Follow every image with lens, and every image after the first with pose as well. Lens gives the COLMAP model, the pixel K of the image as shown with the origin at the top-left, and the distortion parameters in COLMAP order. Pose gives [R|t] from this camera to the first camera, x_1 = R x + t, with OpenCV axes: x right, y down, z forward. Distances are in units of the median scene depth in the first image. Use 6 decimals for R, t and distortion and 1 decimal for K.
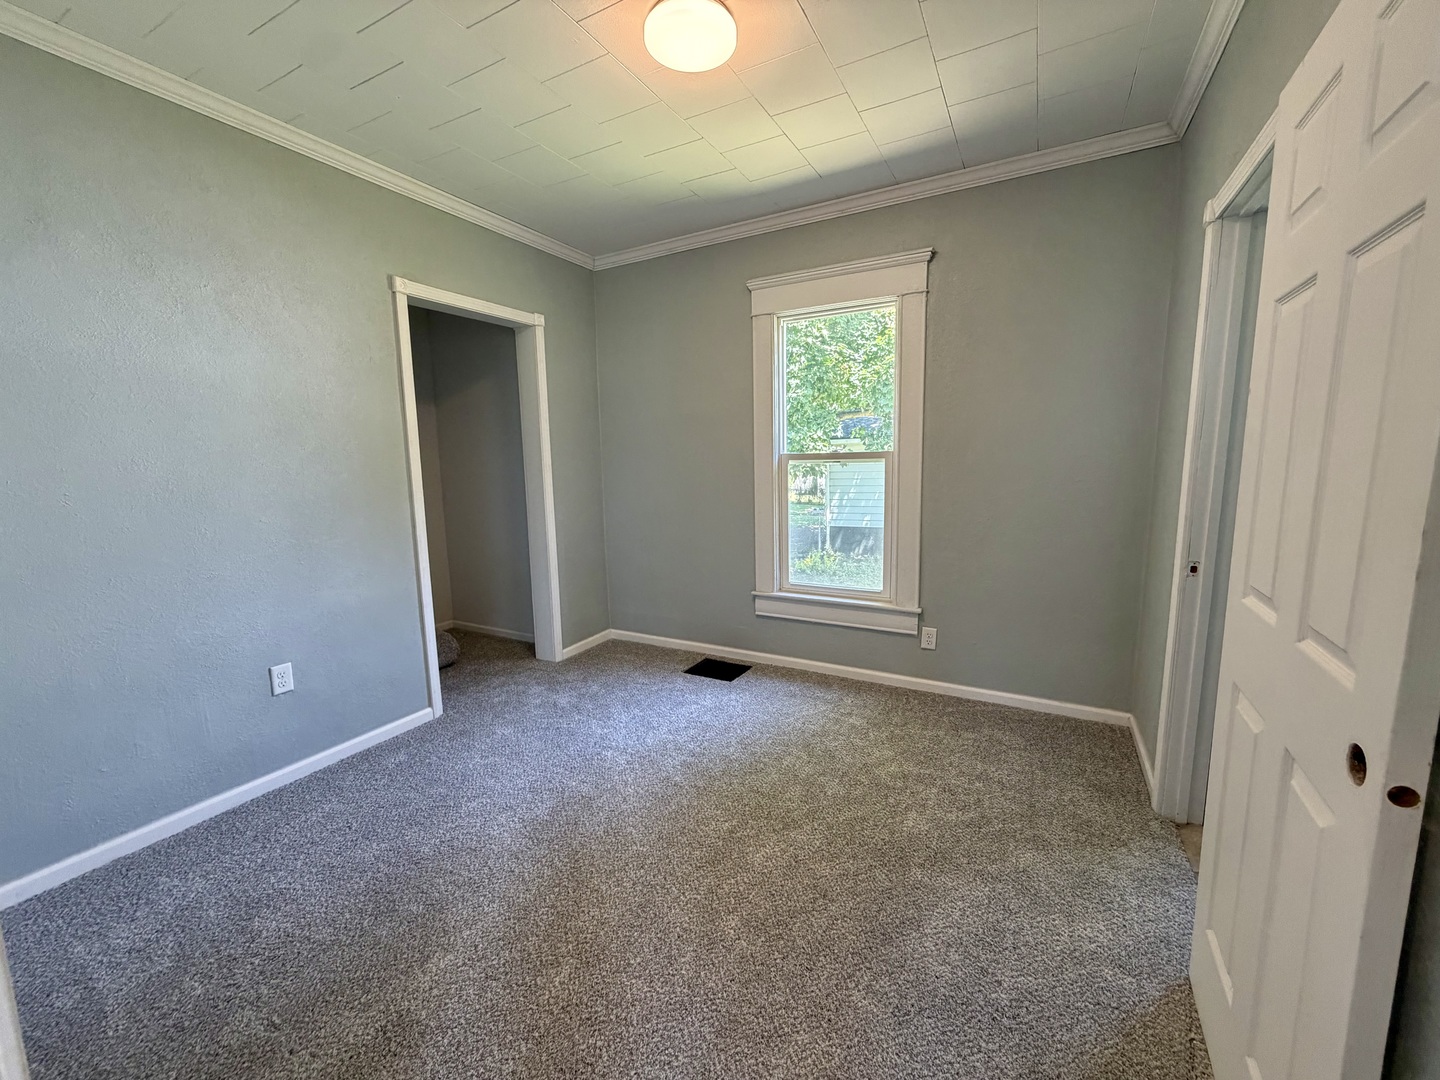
lens RADIAL K [[577.2, 0, 713.9], [0, 577.2, 539.8], [0, 0, 1]] dist [0.008453, -0.000225]
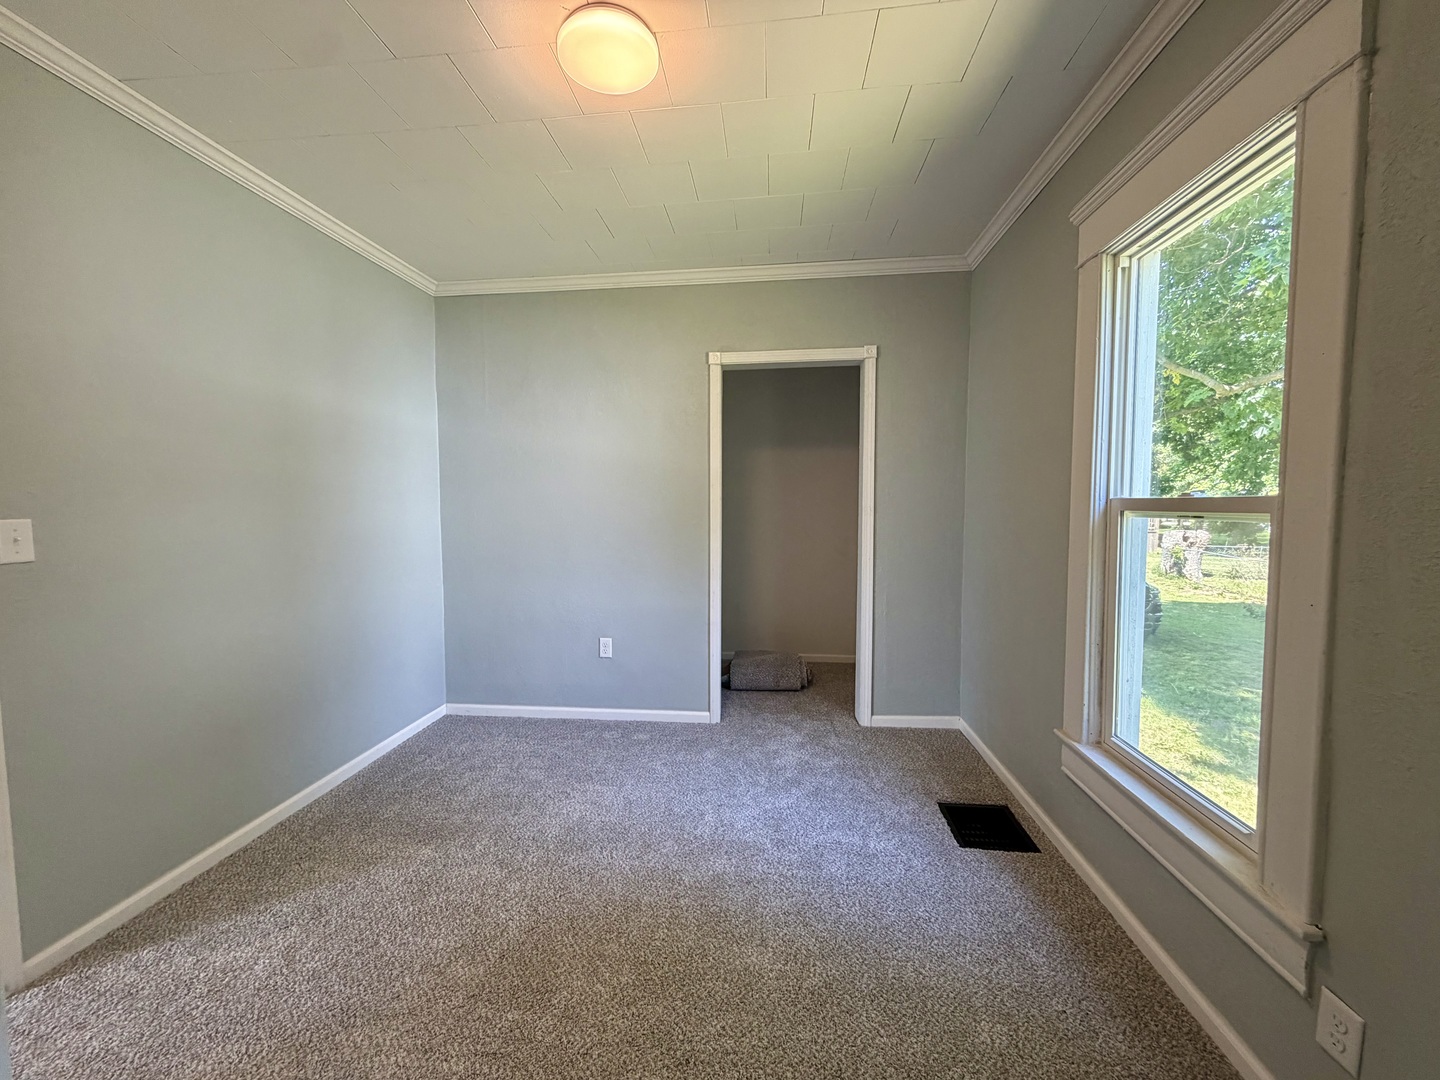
lens RADIAL K [[577.2, 0, 718.9], [0, 577.2, 538.1], [0, 0, 1]] dist [0.008453, -0.000225]
pose [[0.403970, 0.075502, -0.911651, 0.493625], [-0.132962, 0.990851, 0.023143, -0.077004], [0.905057, 0.111866, 0.410313, 0.456905]]
